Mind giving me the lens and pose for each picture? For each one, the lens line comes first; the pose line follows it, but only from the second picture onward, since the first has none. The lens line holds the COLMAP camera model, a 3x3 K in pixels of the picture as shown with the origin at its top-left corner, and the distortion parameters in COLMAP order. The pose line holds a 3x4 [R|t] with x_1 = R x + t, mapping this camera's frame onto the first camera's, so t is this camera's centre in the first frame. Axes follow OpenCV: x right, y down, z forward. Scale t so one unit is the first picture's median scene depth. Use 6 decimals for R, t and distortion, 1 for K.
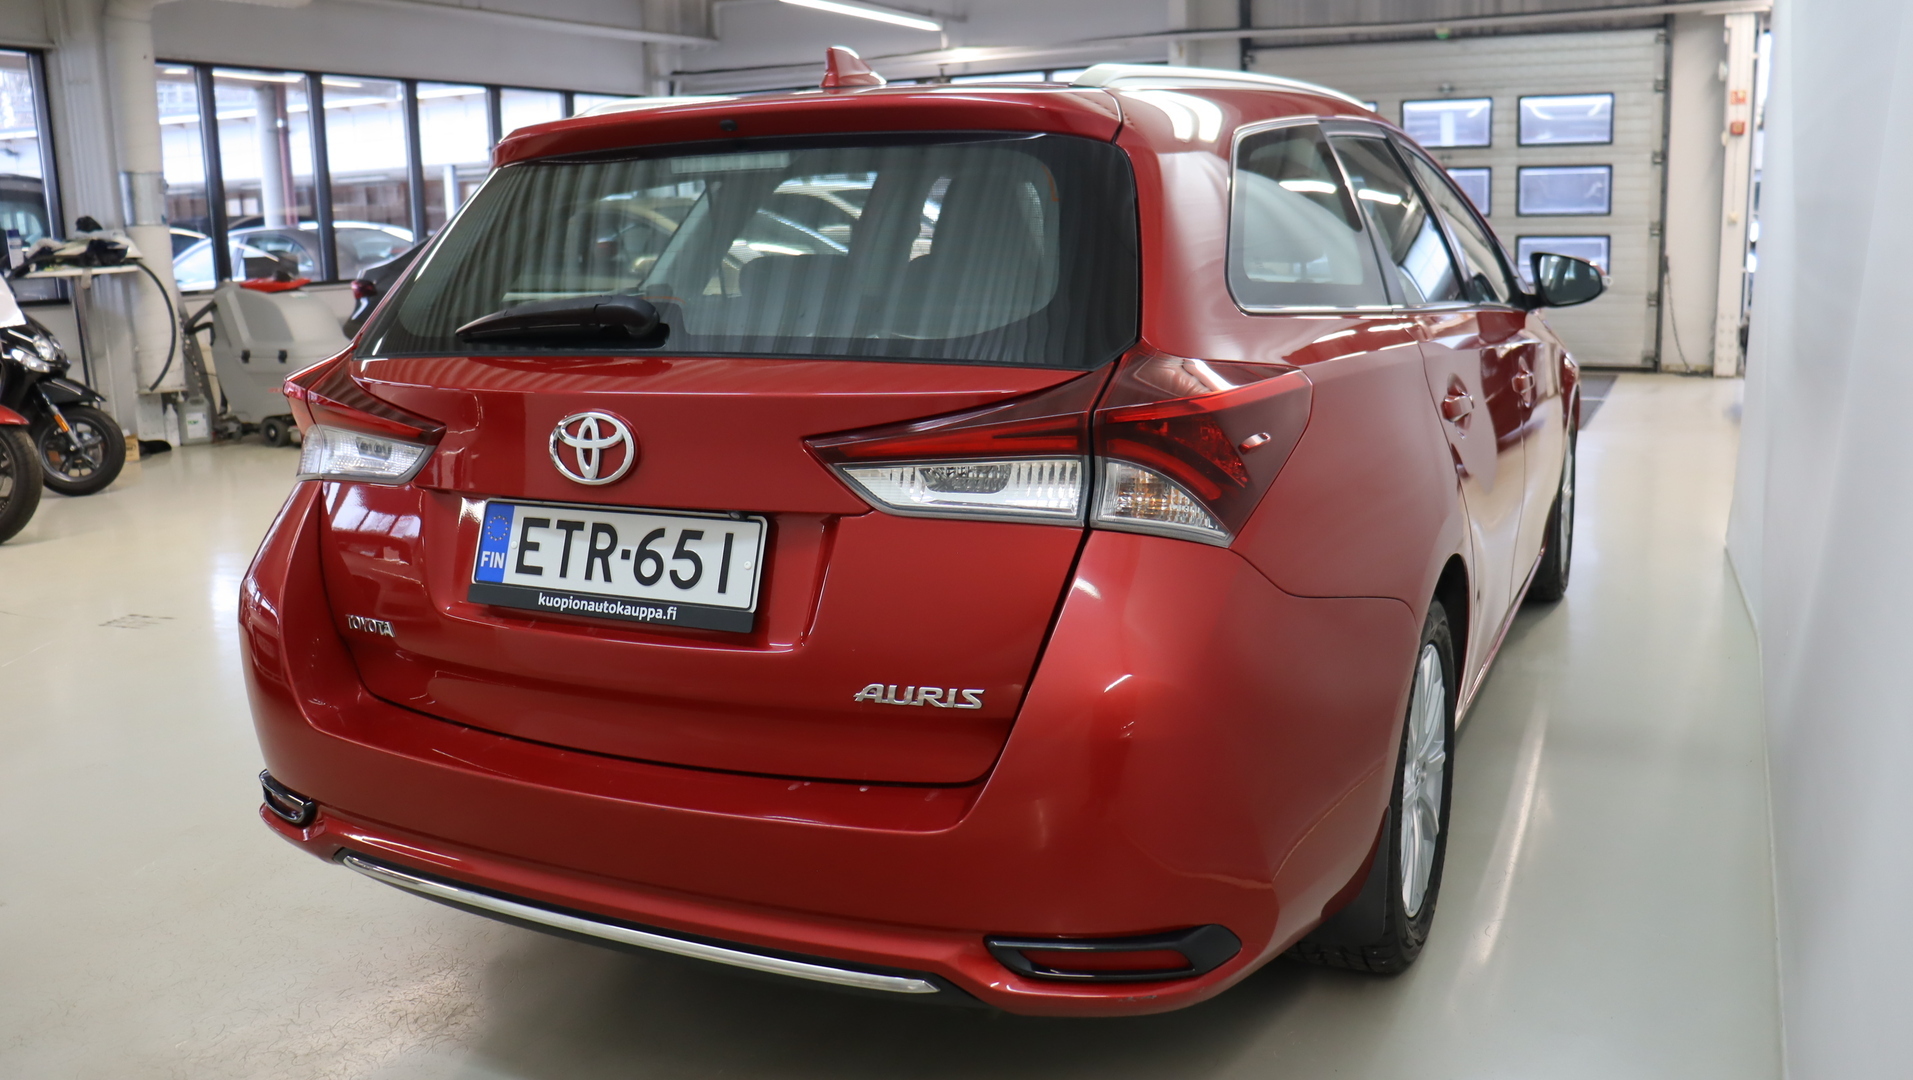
lens RADIAL K [[1582.5, 0, 976.0], [0, 1582.5, 491.3], [0, 0, 1]] dist [-0.184578, 0.200565]
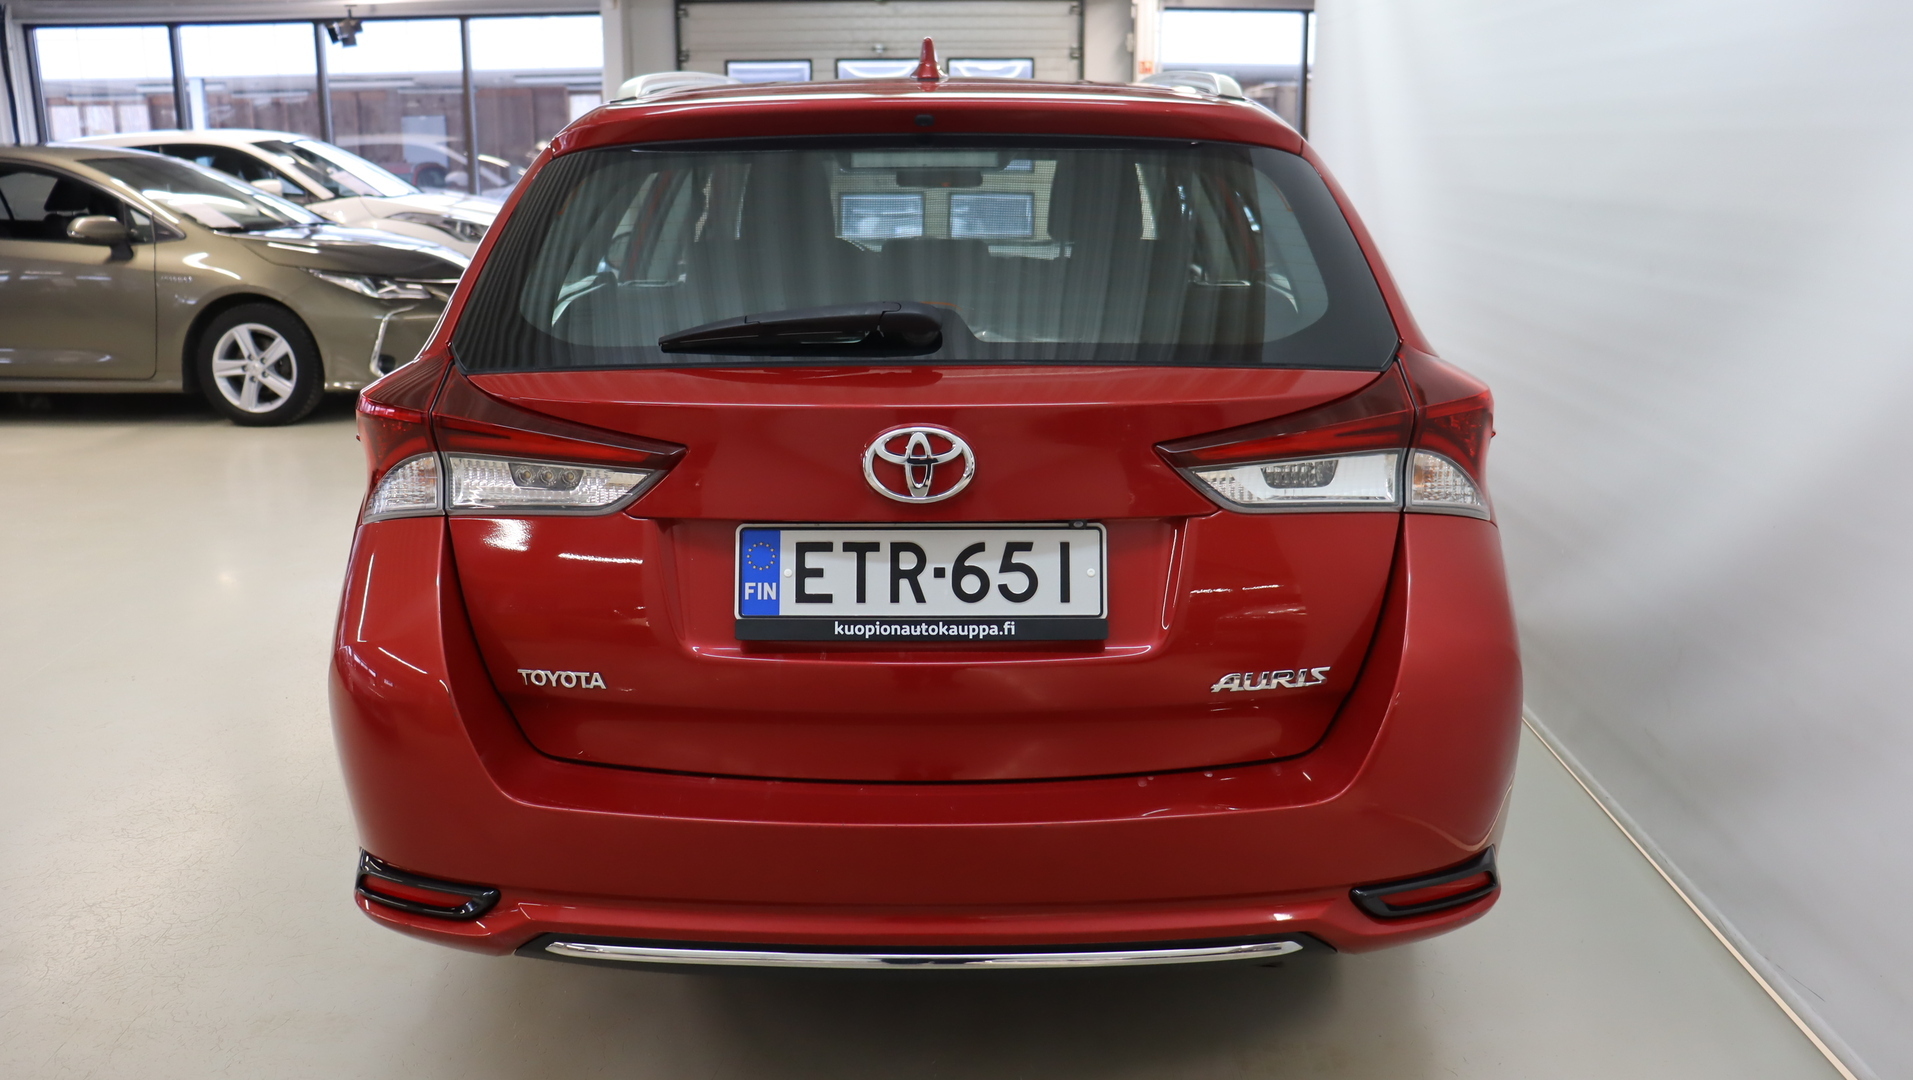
lens RADIAL K [[1582.5, 0, 976.0], [0, 1582.5, 491.3], [0, 0, 1]] dist [-0.184578, 0.200565]
pose [[0.903942, -0.066173, 0.422505, -0.608791], [0.051809, 0.997624, 0.045403, -0.052180], [-0.424506, -0.019152, 0.905223, 0.115358]]
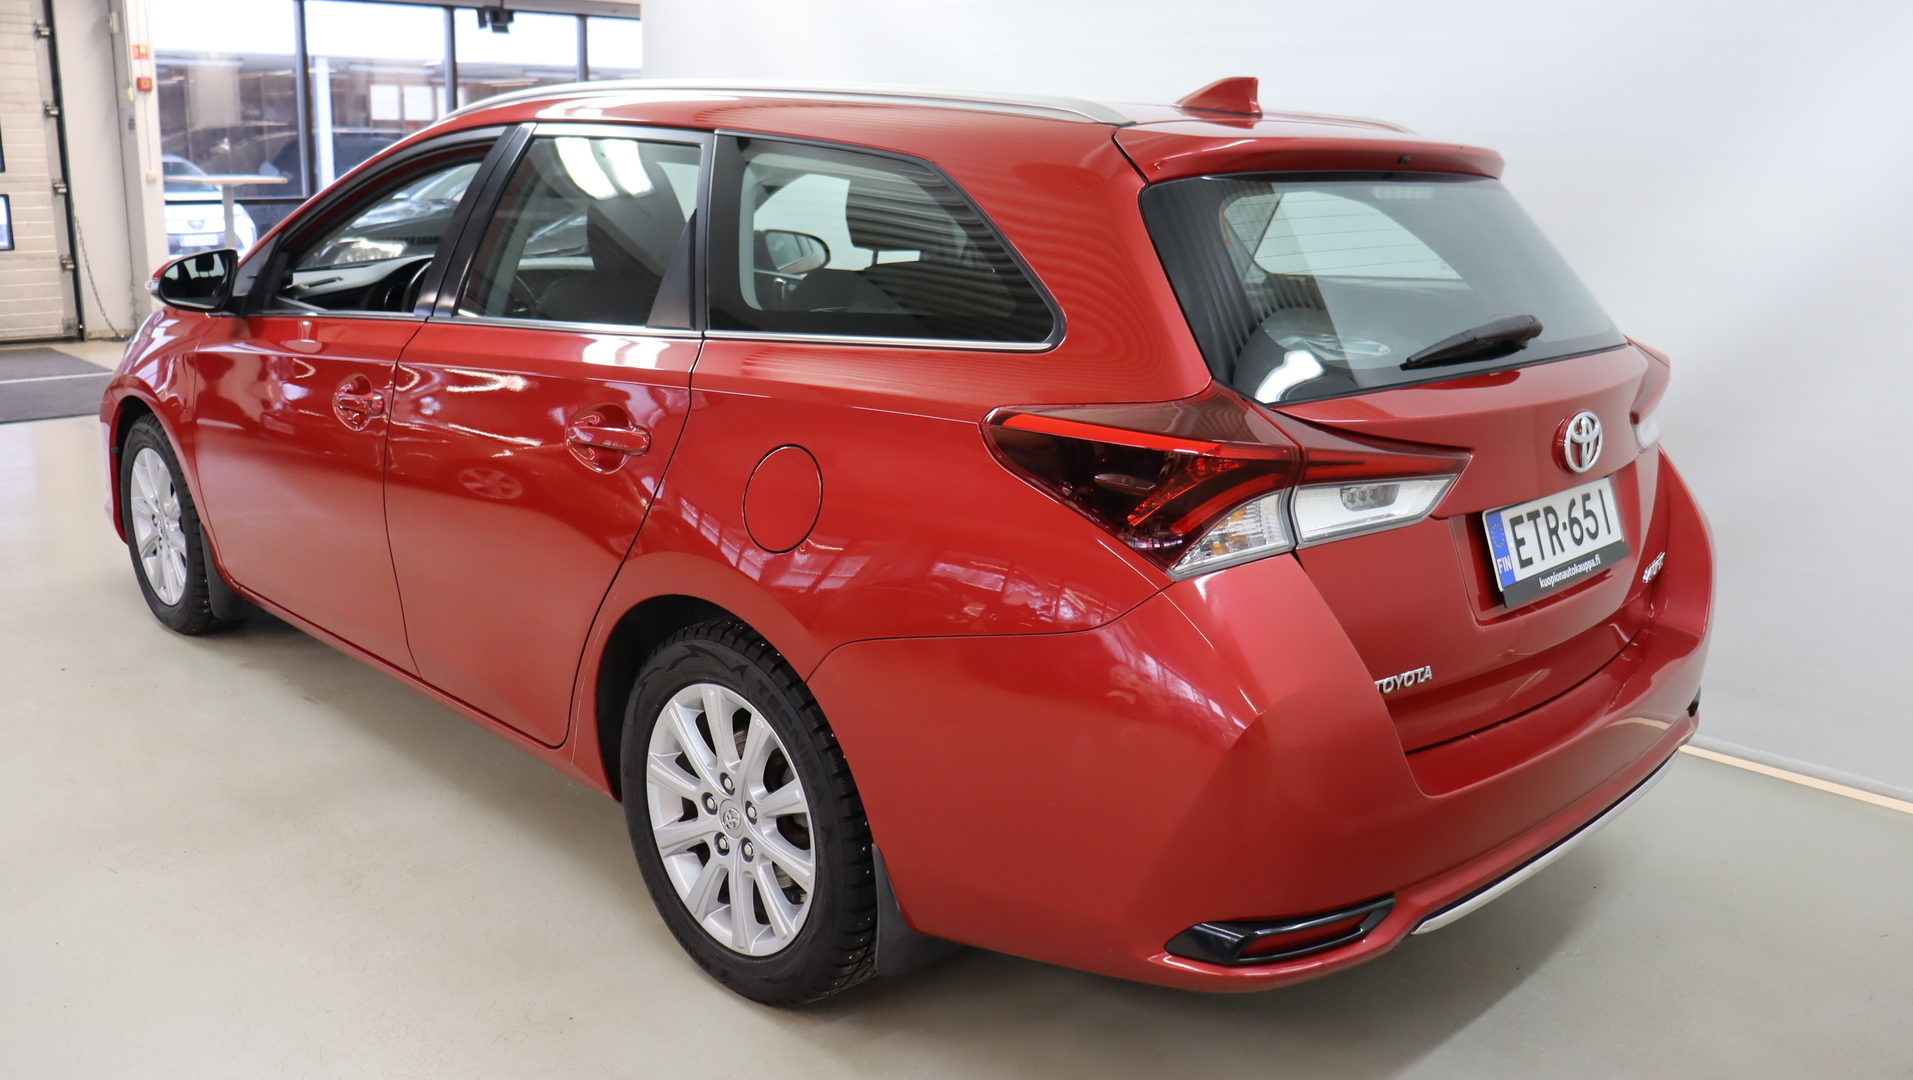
lens RADIAL K [[1582.5, 0, 976.0], [0, 1582.5, 491.3], [0, 0, 1]] dist [-0.184578, 0.200565]
pose [[0.337990, -0.168416, 0.925958, -1.490983], [0.134074, 0.982440, 0.129750, -0.204490], [-0.931551, 0.080293, 0.354635, 0.997931]]
